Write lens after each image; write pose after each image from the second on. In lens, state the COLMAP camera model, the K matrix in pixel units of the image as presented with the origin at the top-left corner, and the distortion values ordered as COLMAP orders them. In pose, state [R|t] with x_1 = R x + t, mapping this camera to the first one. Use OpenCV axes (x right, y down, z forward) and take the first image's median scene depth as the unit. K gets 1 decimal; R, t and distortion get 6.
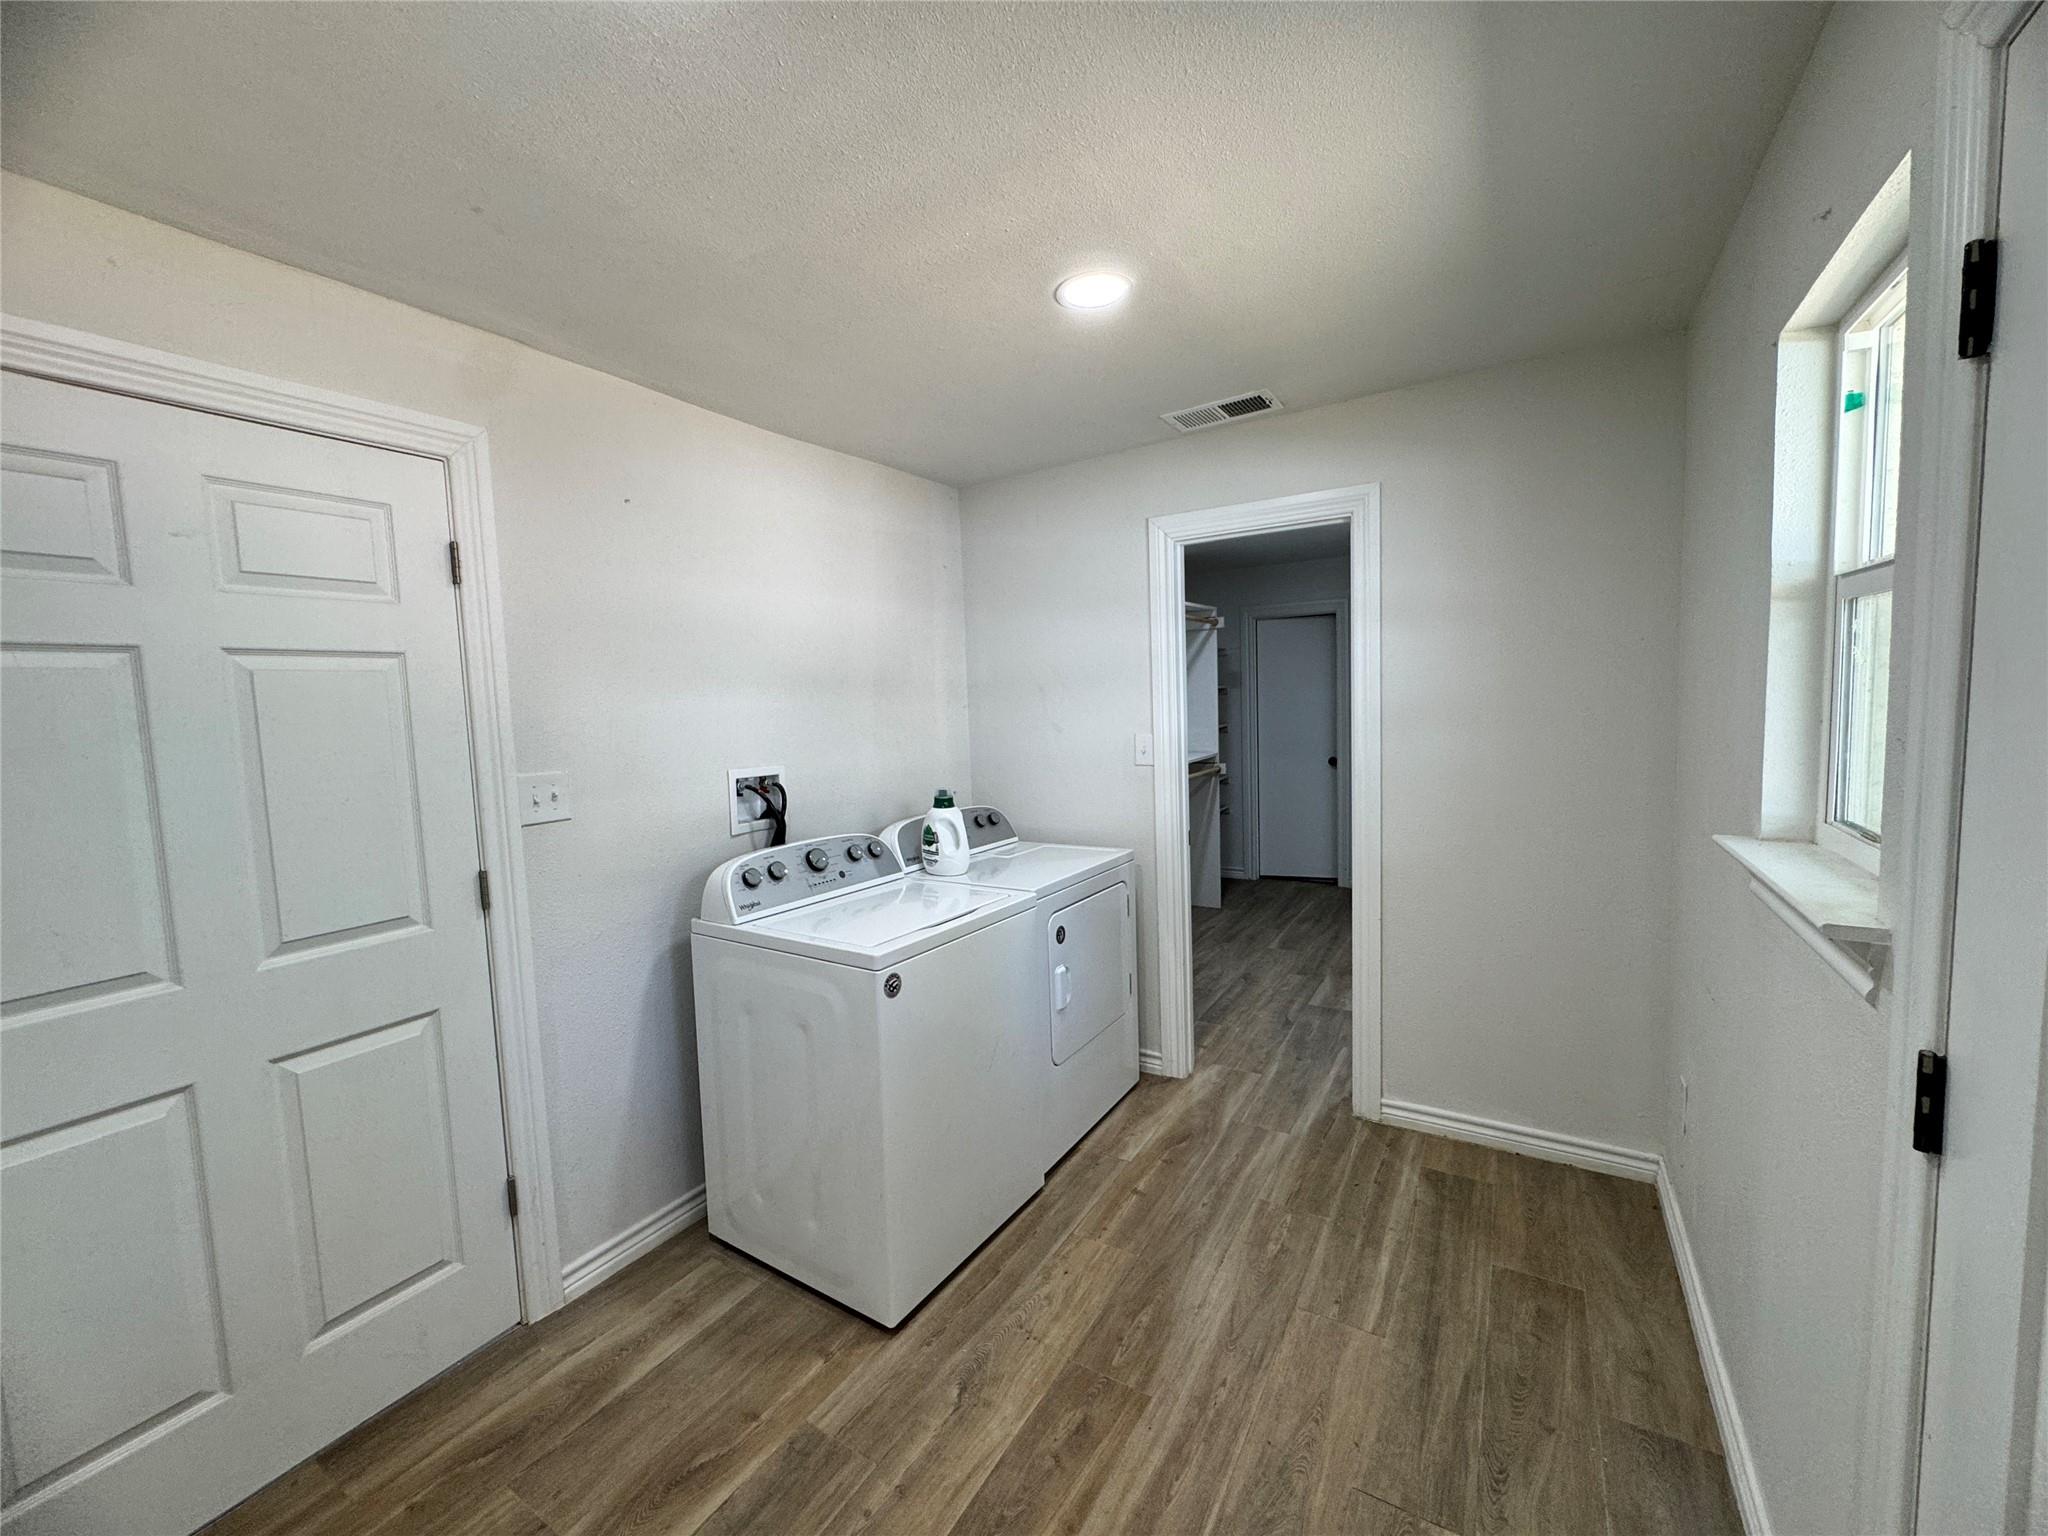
lens RADIAL K [[820.1, 0, 1021.5], [0, 820.1, 768.2], [0, 0, 1]] dist [-0.002184, -0.000043]
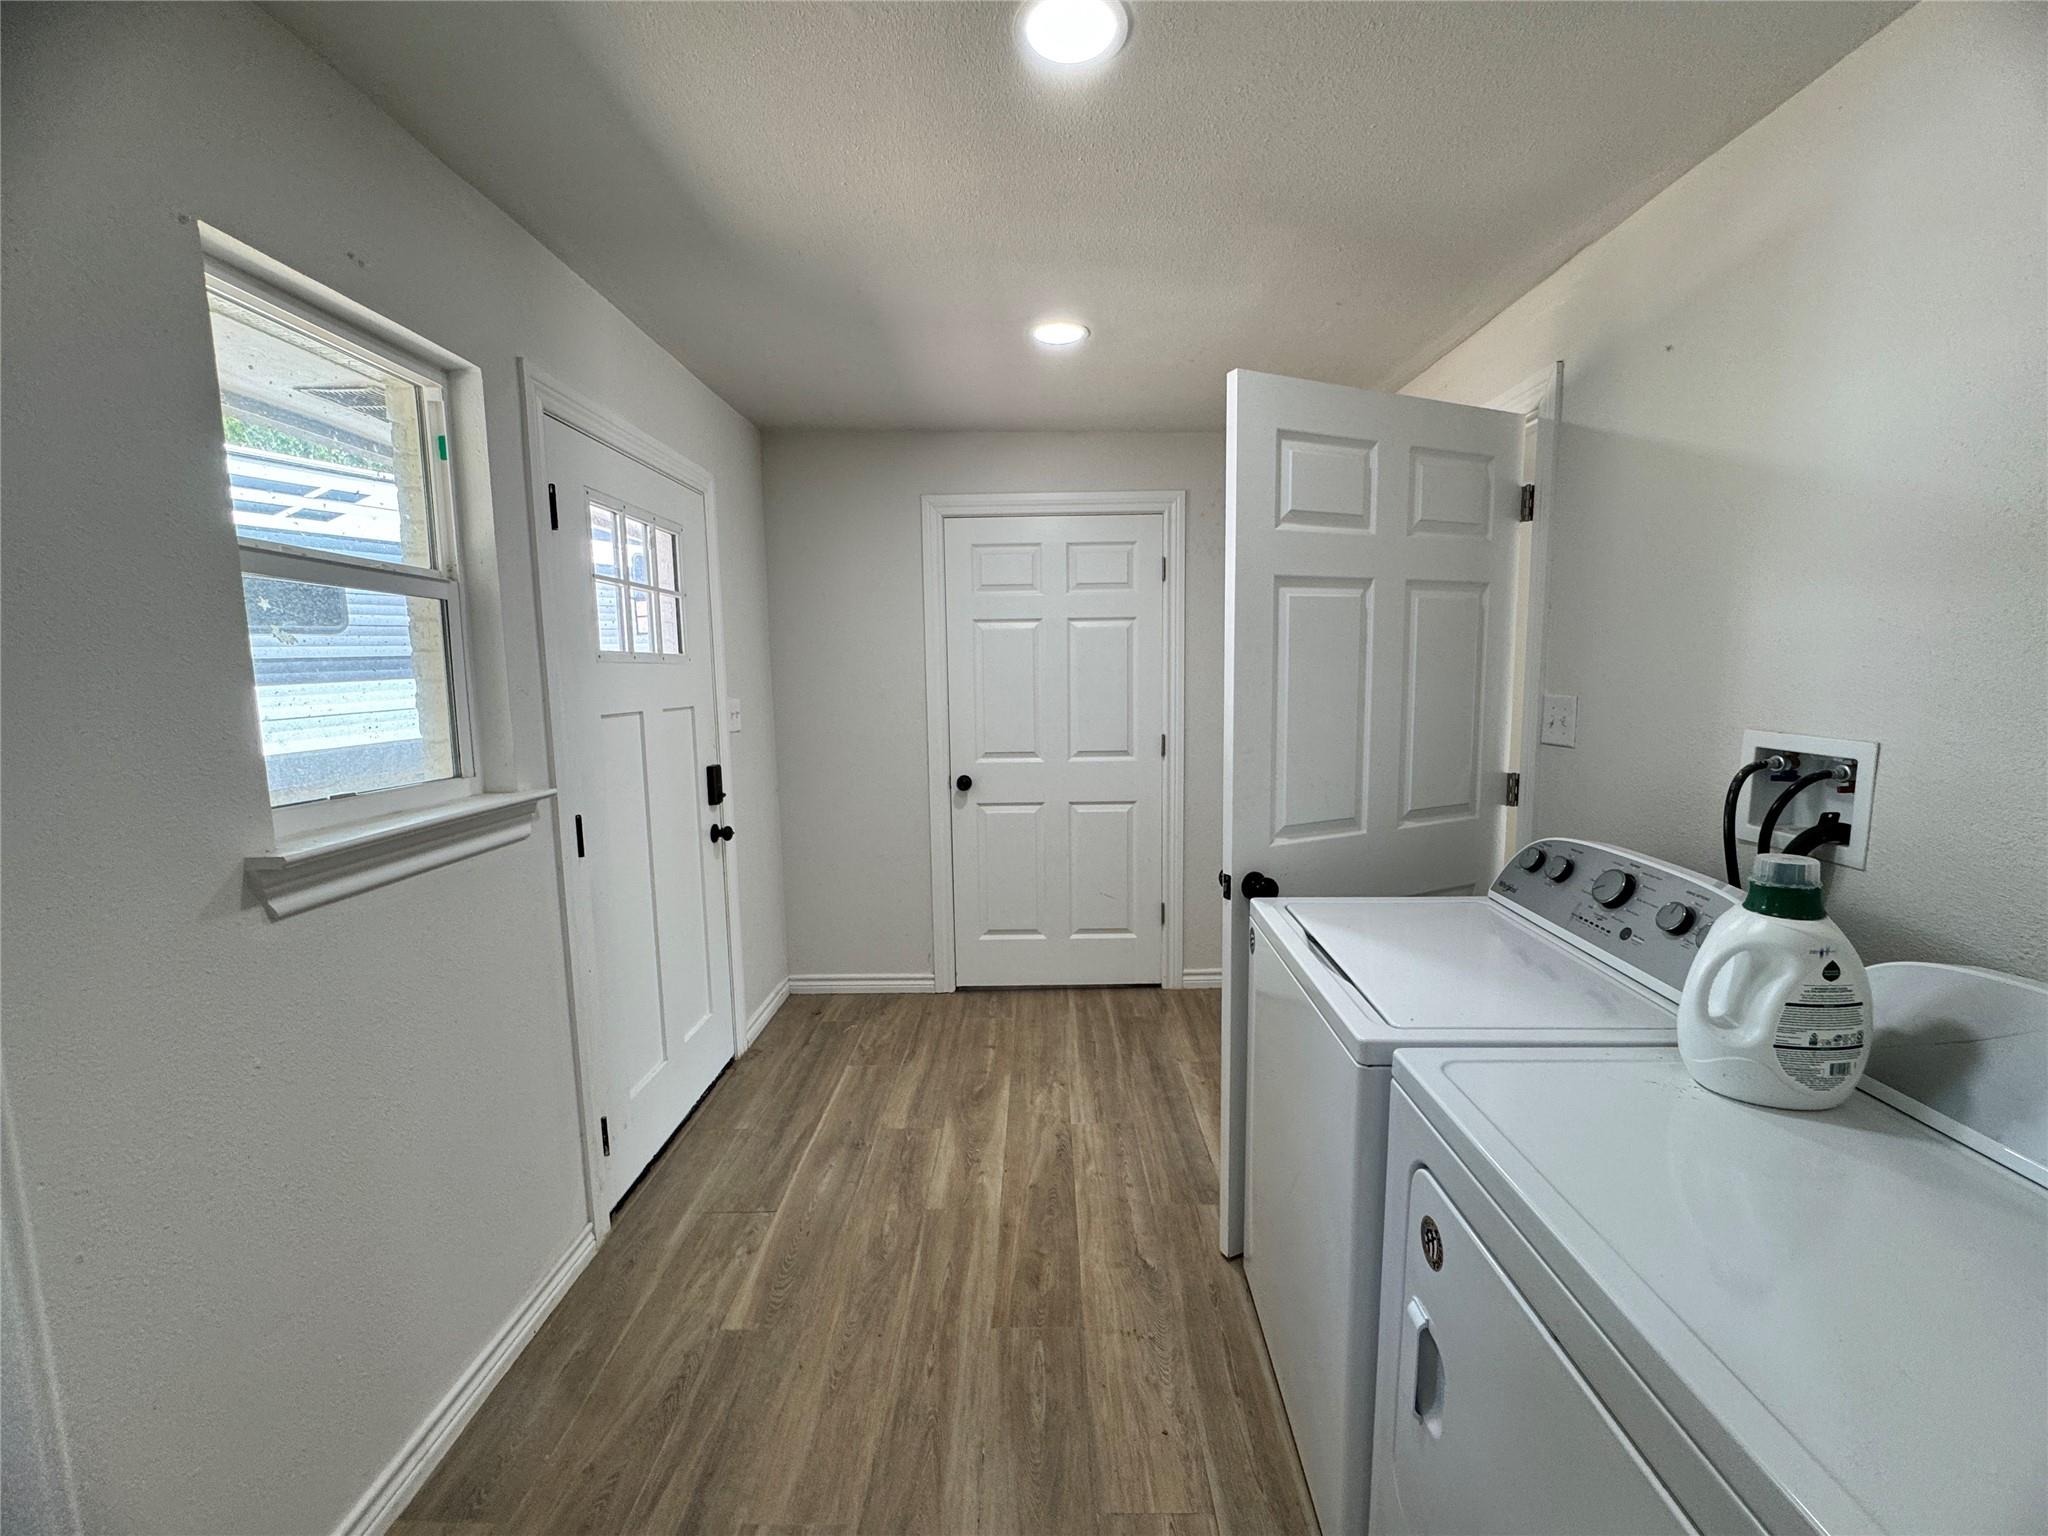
lens RADIAL K [[820.1, 0, 1029.0], [0, 820.1, 761.6], [0, 0, 1]] dist [-0.002184, -0.000043]
pose [[-0.857765, 0.110159, -0.502101, 0.563061], [0.005753, 0.978764, 0.204909, -0.142786], [0.514011, 0.172875, -0.840183, 1.782649]]
